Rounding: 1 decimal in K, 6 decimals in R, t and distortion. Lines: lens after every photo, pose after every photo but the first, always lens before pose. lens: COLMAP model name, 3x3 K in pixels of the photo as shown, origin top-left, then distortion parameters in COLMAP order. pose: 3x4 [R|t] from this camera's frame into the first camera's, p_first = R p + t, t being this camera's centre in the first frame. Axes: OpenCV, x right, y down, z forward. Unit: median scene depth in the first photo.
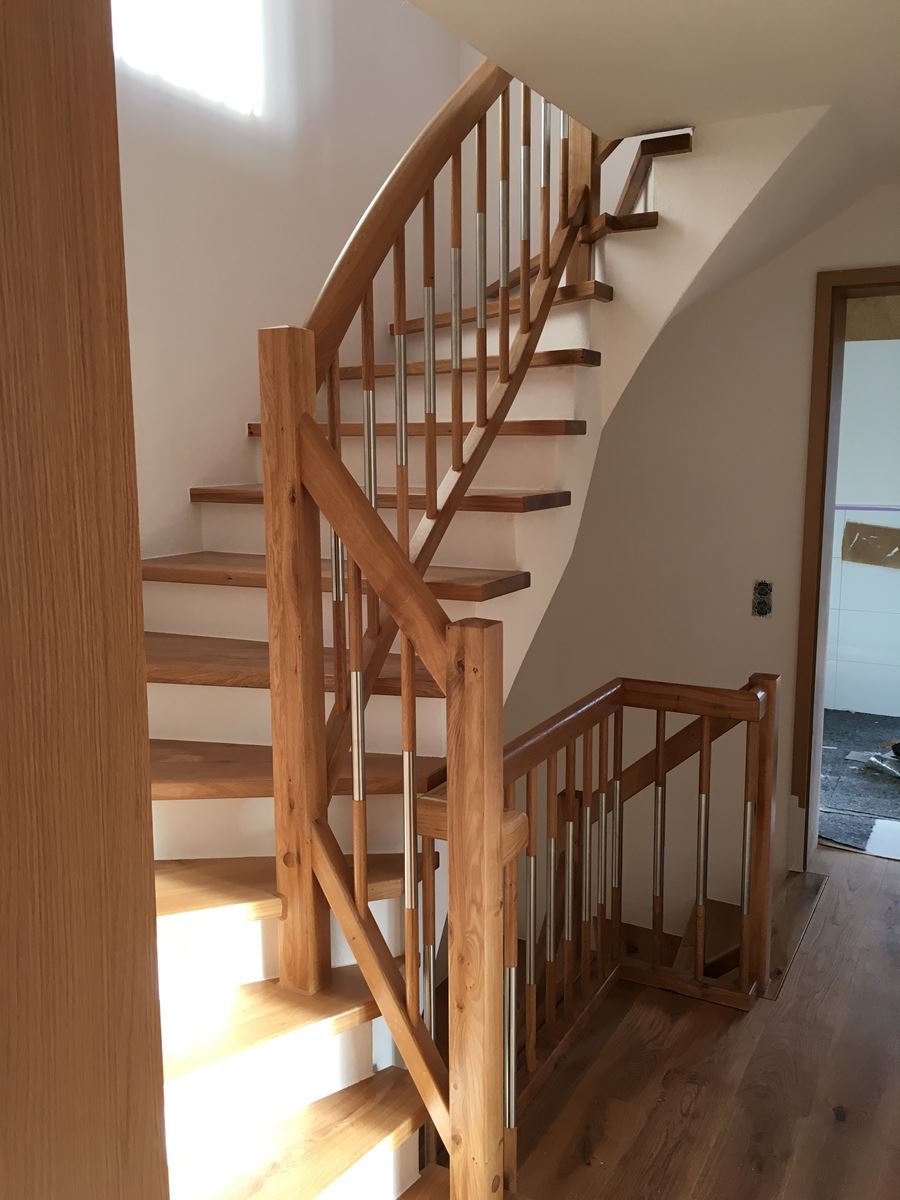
lens RADIAL K [[1023.1, 0, 457.0], [0, 1023.1, 603.4], [0, 0, 1]] dist [0.044742, -0.001299]
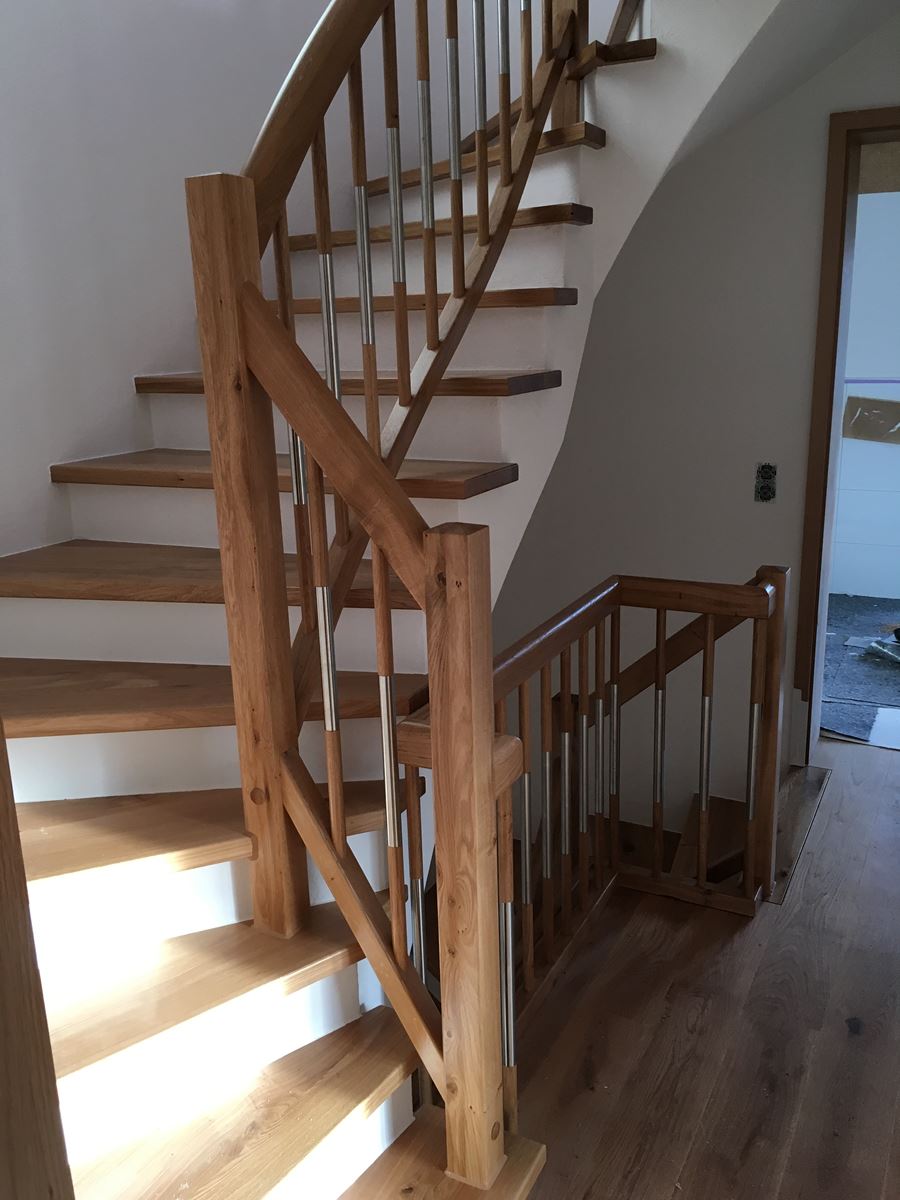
lens RADIAL K [[1023.1, 0, 455.6], [0, 1023.1, 596.7], [0, 0, 1]] dist [0.044742, -0.001299]
pose [[0.999534, -0.028466, 0.011005, 0.004087], [0.027180, 0.994290, 0.103192, -0.008981], [-0.013880, -0.102844, 0.994601, 0.102060]]
